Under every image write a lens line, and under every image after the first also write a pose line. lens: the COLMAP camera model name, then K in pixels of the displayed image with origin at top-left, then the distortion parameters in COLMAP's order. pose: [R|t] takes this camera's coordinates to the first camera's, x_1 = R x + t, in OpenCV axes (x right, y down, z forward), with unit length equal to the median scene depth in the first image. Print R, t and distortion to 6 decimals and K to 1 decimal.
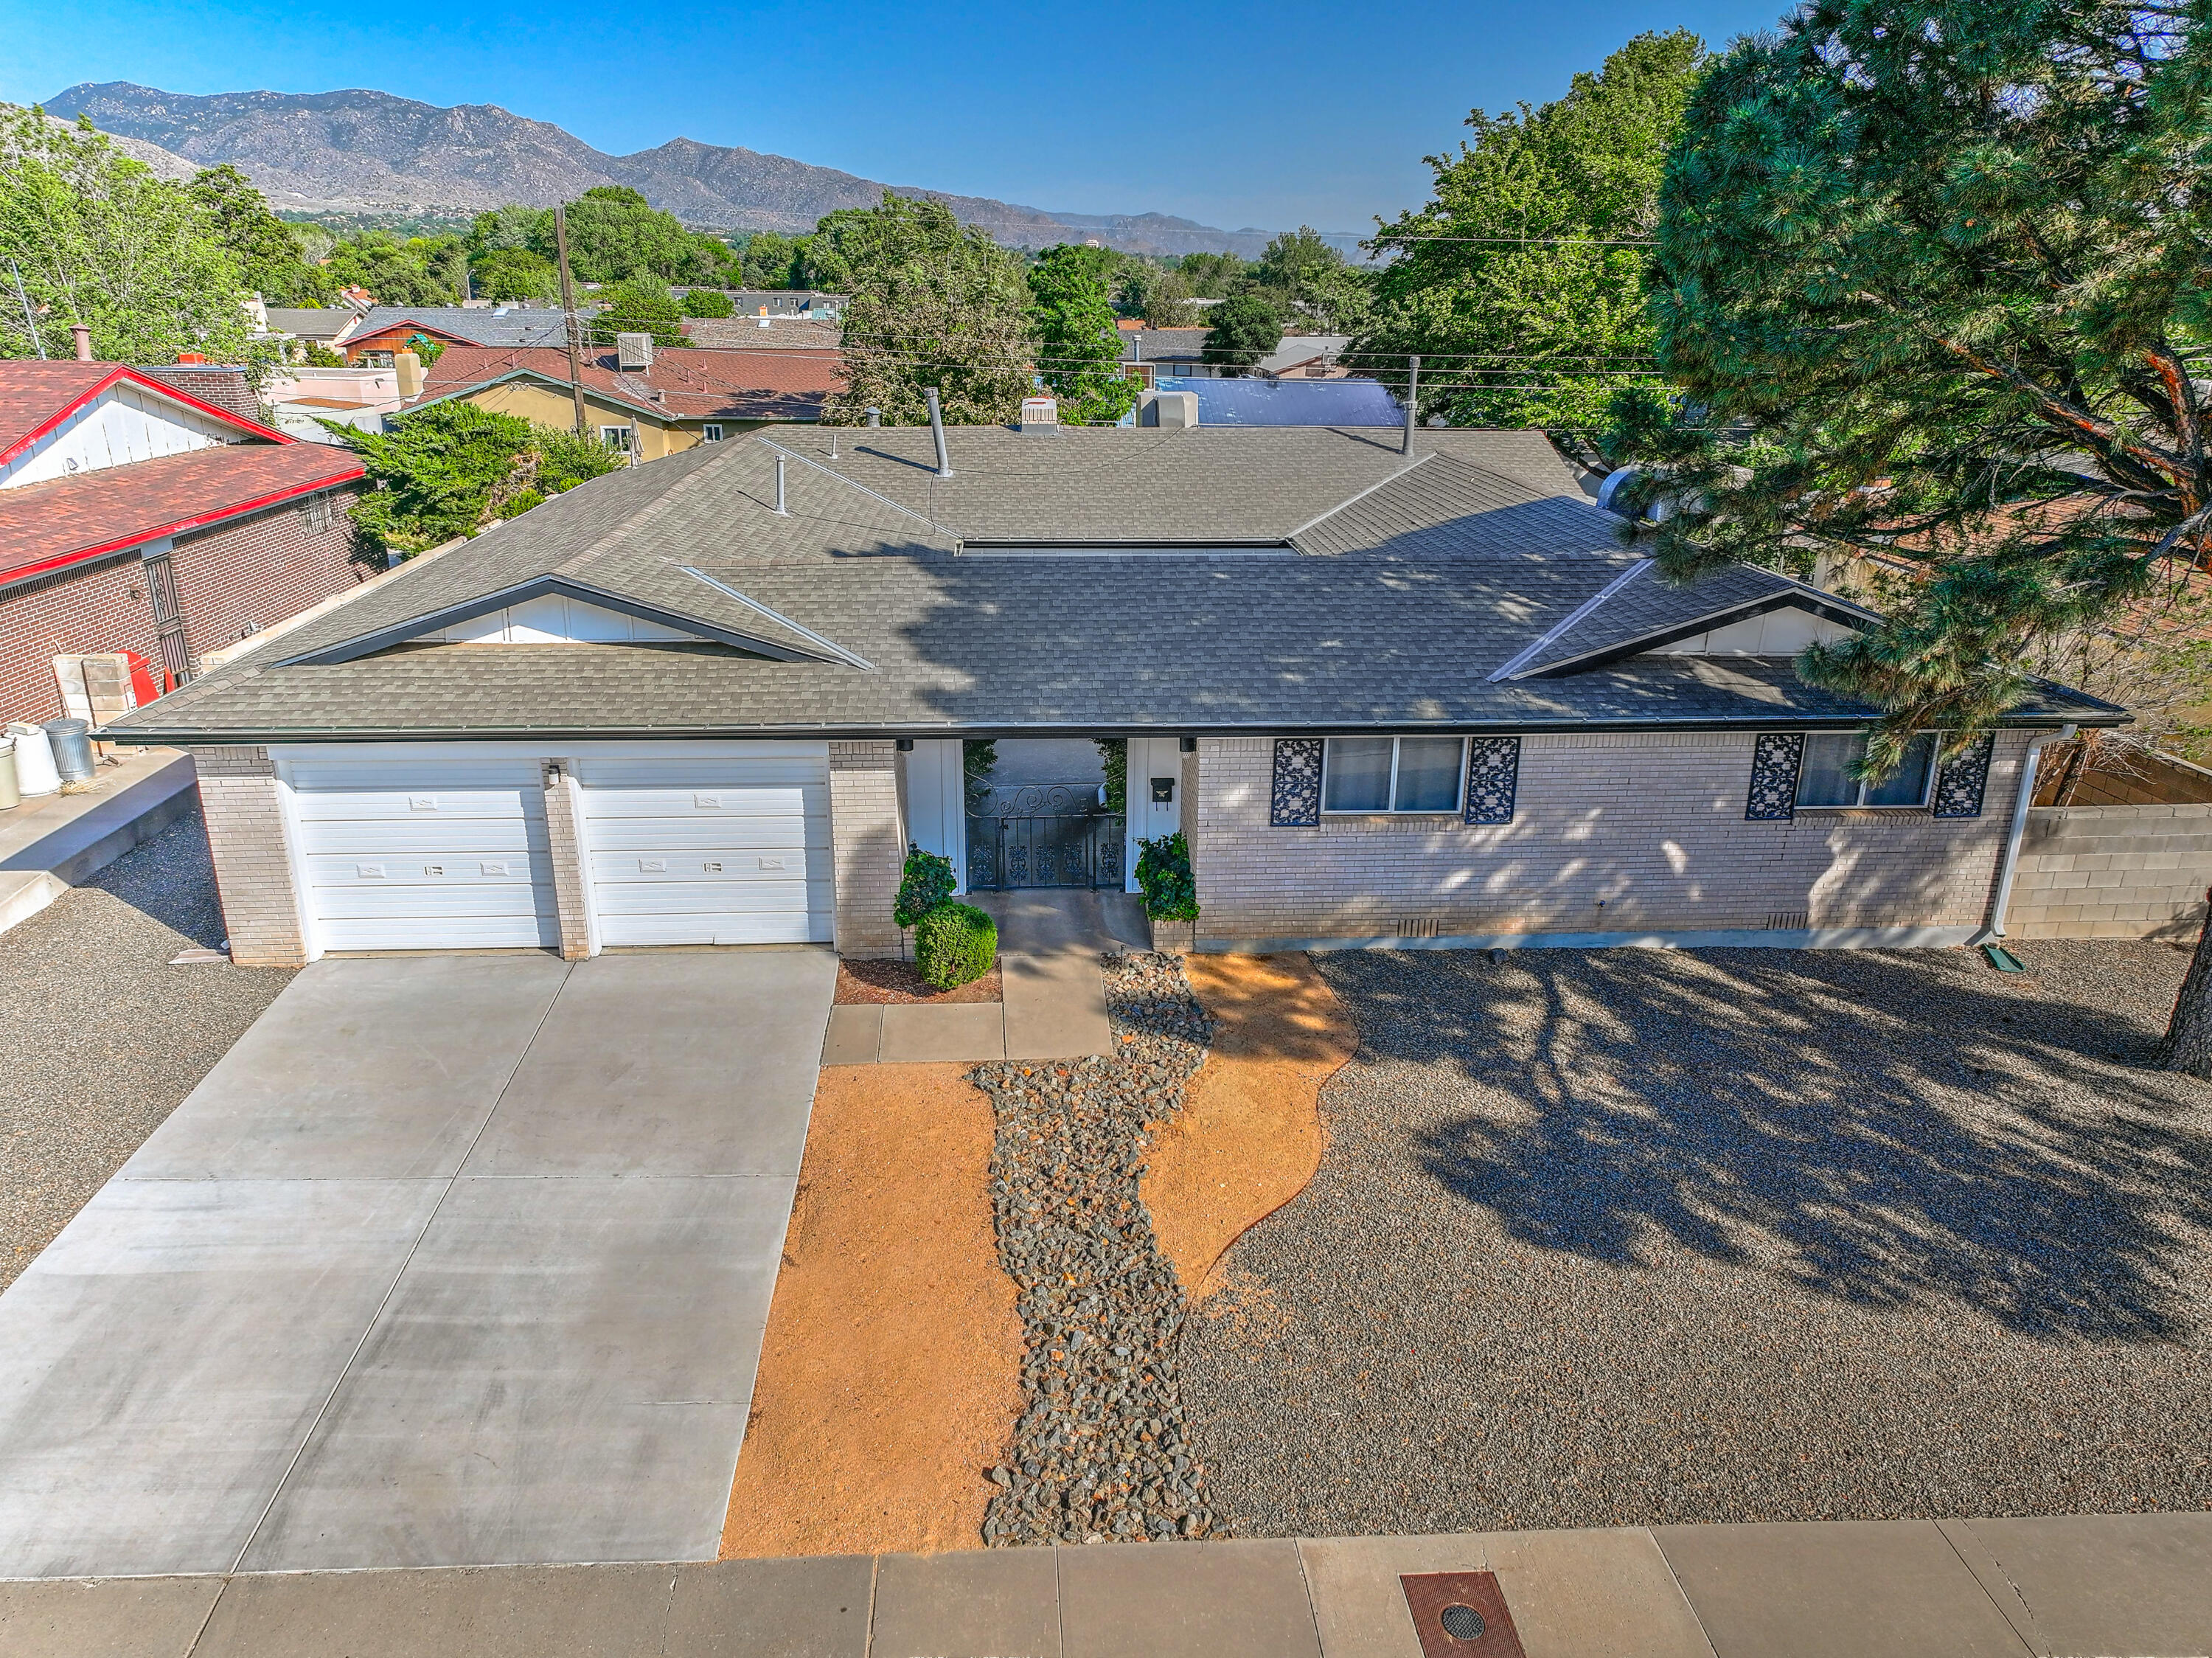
lens RADIAL K [[1567.1, 0, 1103.7], [0, 1567.1, 819.3], [0, 0, 1]] dist [0.009523, 0.010058]
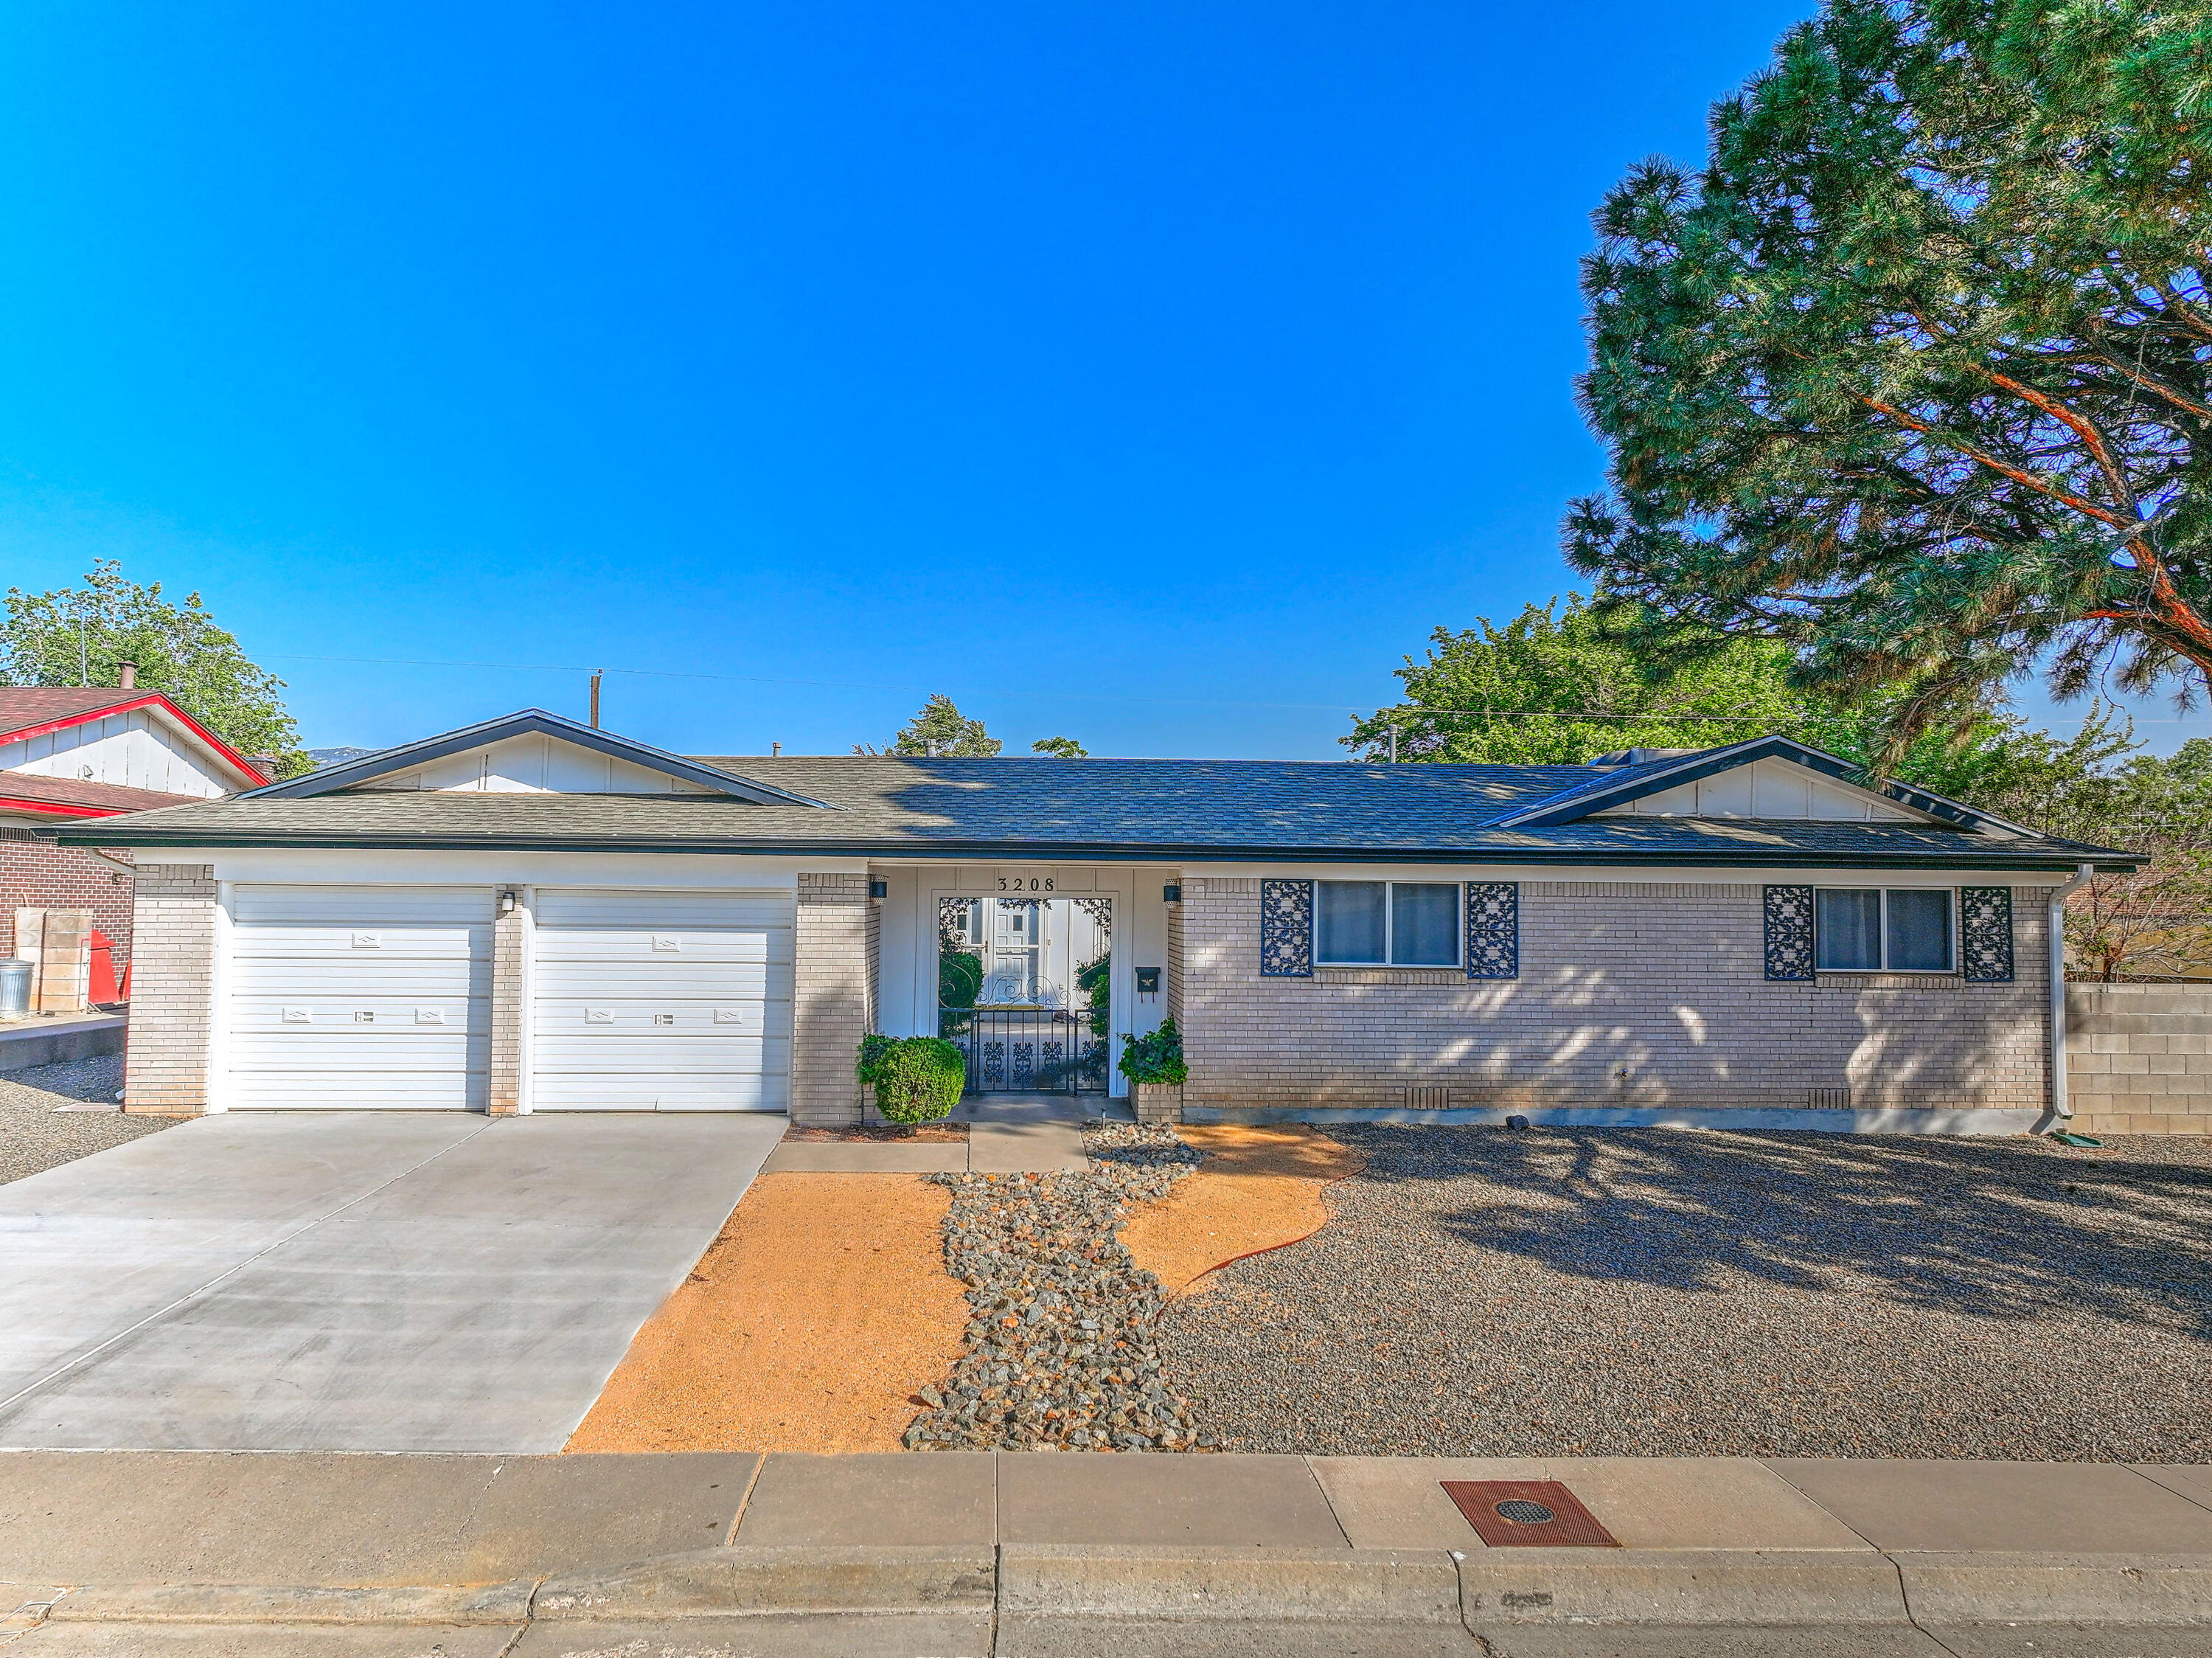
lens RADIAL K [[1567.1, 0, 1105.0], [0, 1567.1, 826.7], [0, 0, 1]] dist [0.009523, 0.010058]
pose [[0.999991, 0.003712, -0.002020, 0.014372], [-0.004203, 0.923974, -0.382431, 0.283857], [0.000447, 0.382436, 0.923982, 0.096228]]
